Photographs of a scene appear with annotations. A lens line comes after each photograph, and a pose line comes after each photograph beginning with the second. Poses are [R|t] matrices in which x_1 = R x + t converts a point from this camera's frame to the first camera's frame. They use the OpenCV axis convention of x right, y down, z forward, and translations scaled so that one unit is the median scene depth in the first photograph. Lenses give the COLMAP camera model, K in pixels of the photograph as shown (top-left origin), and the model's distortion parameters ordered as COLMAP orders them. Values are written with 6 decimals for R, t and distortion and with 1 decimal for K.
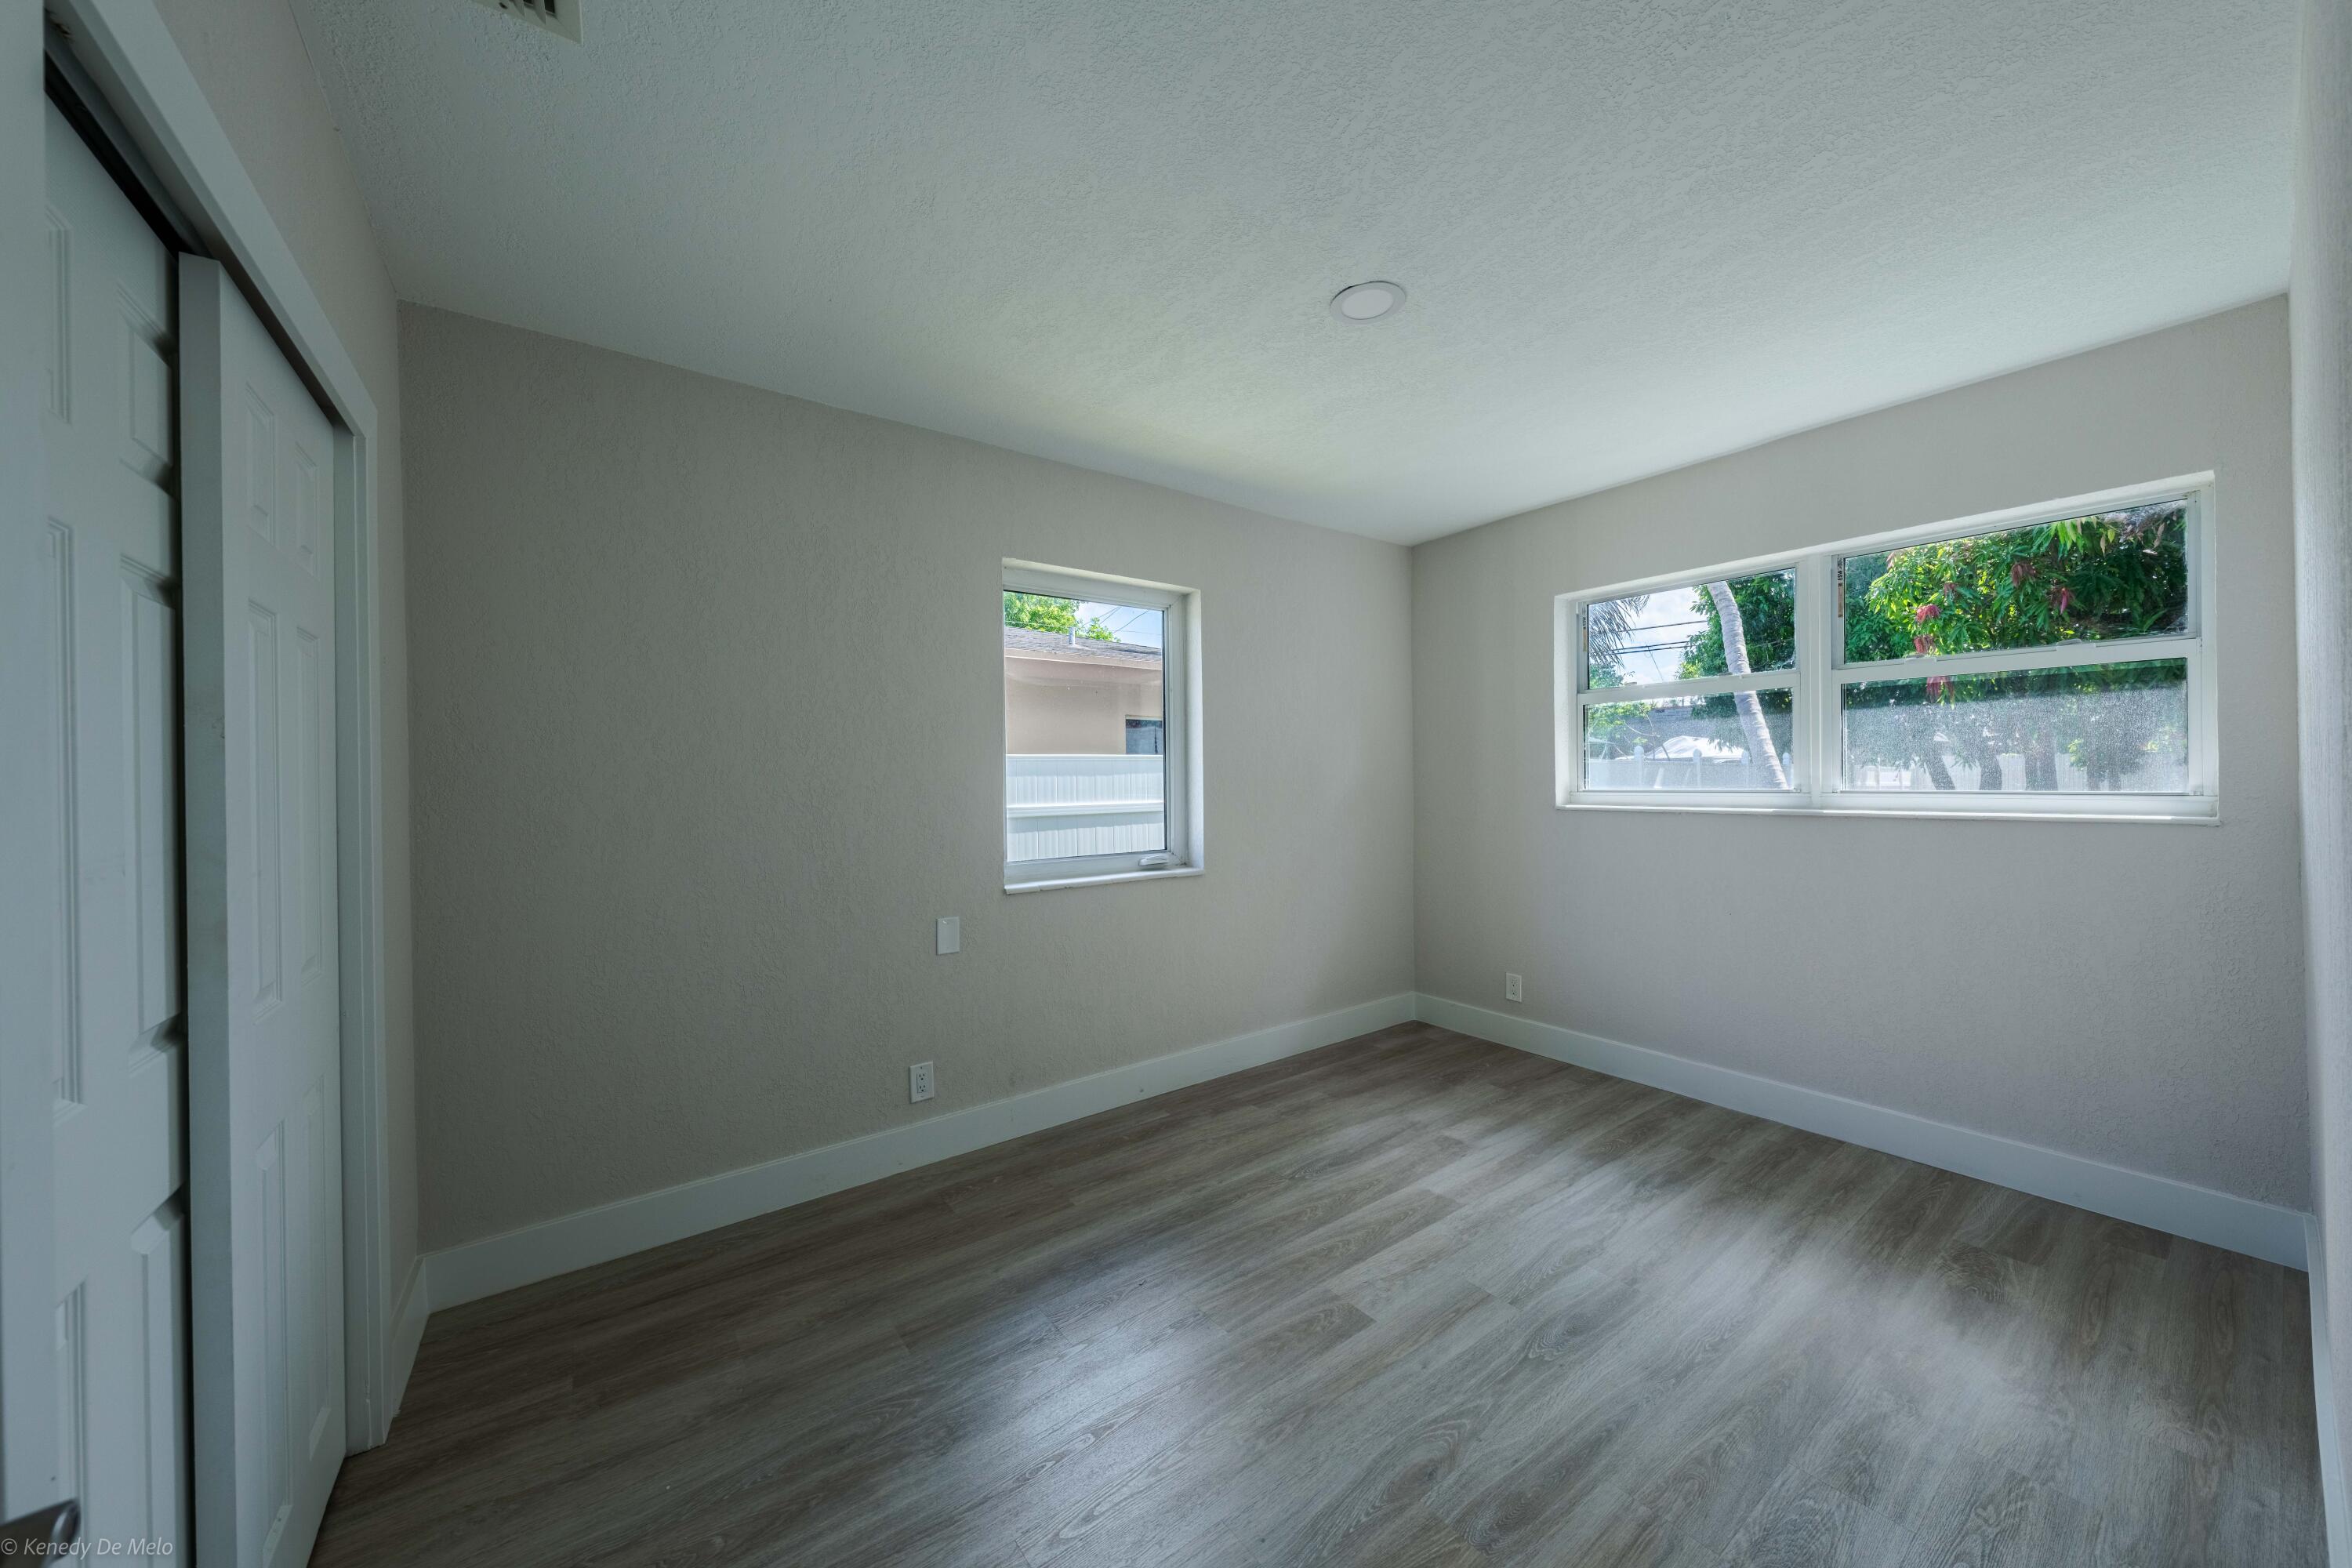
lens RADIAL K [[821.4, 0, 1175.2], [0, 821.4, 783.7], [0, 0, 1]] dist [-0.003530, -0.000795]
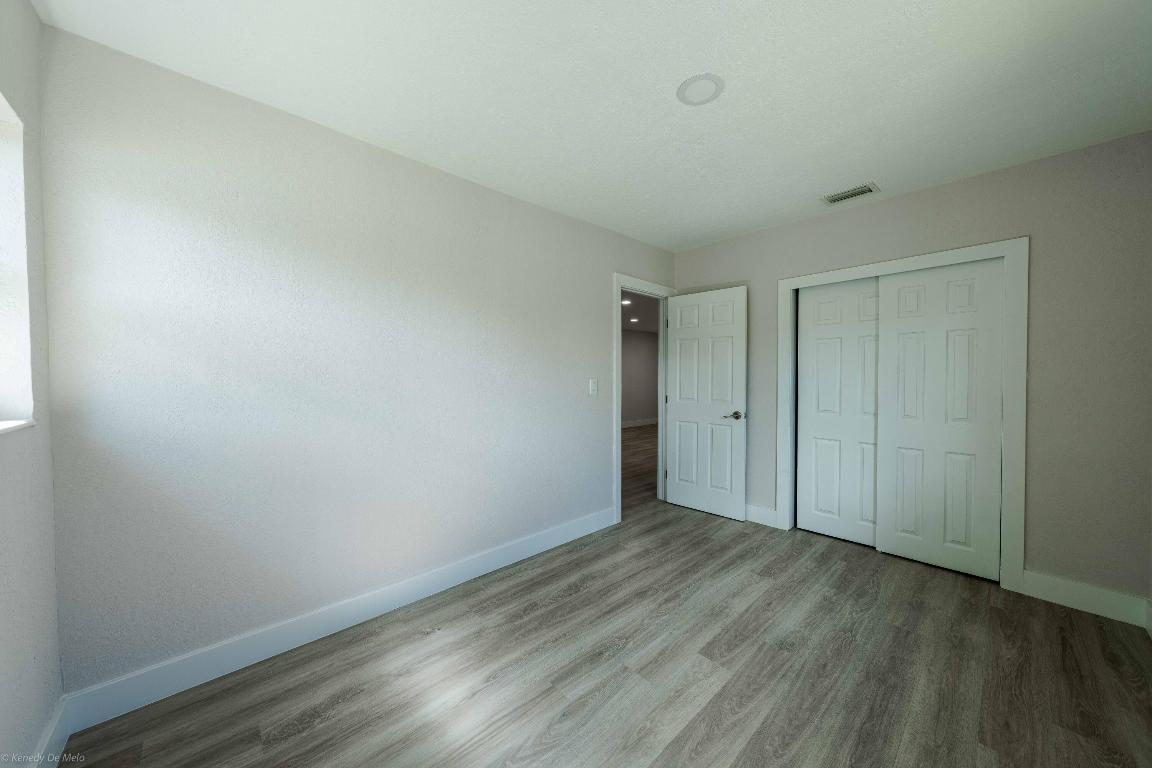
lens RADIAL K [[402.3, 0, 577.4], [0, 402.3, 383.9], [0, 0, 1]] dist [-0.003530, -0.000795]
pose [[-0.993011, 0.023013, -0.115756, 0.618820], [0.021283, 0.999643, 0.016163, -0.003442], [0.116087, 0.013586, -0.993146, 1.893721]]
